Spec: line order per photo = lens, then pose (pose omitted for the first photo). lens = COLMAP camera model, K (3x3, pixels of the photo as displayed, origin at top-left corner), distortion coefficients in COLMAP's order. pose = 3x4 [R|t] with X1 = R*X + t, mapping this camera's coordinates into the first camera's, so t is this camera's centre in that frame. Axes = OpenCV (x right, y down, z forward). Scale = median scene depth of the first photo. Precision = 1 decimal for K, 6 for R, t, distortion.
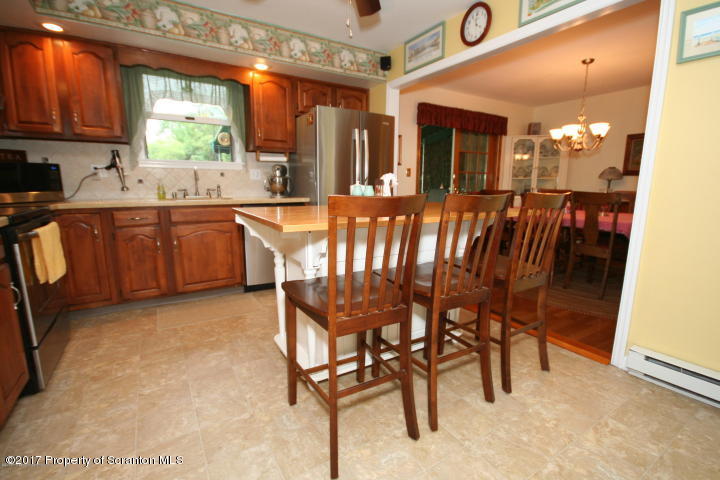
lens RADIAL K [[337.0, 0, 367.3], [0, 337.0, 243.5], [0, 0, 1]] dist [-0.014048, -0.000285]
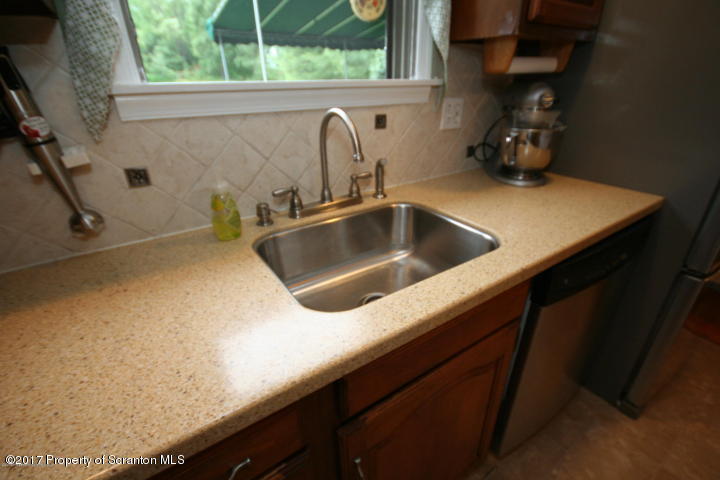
lens RADIAL K [[337.0, 0, 367.3], [0, 337.0, 243.5], [0, 0, 1]] dist [-0.014048, -0.000285]
pose [[0.999242, -0.028140, 0.026903, -0.506428], [0.019440, 0.959379, 0.281450, -0.206354], [-0.033730, -0.280714, 0.959199, 0.727639]]
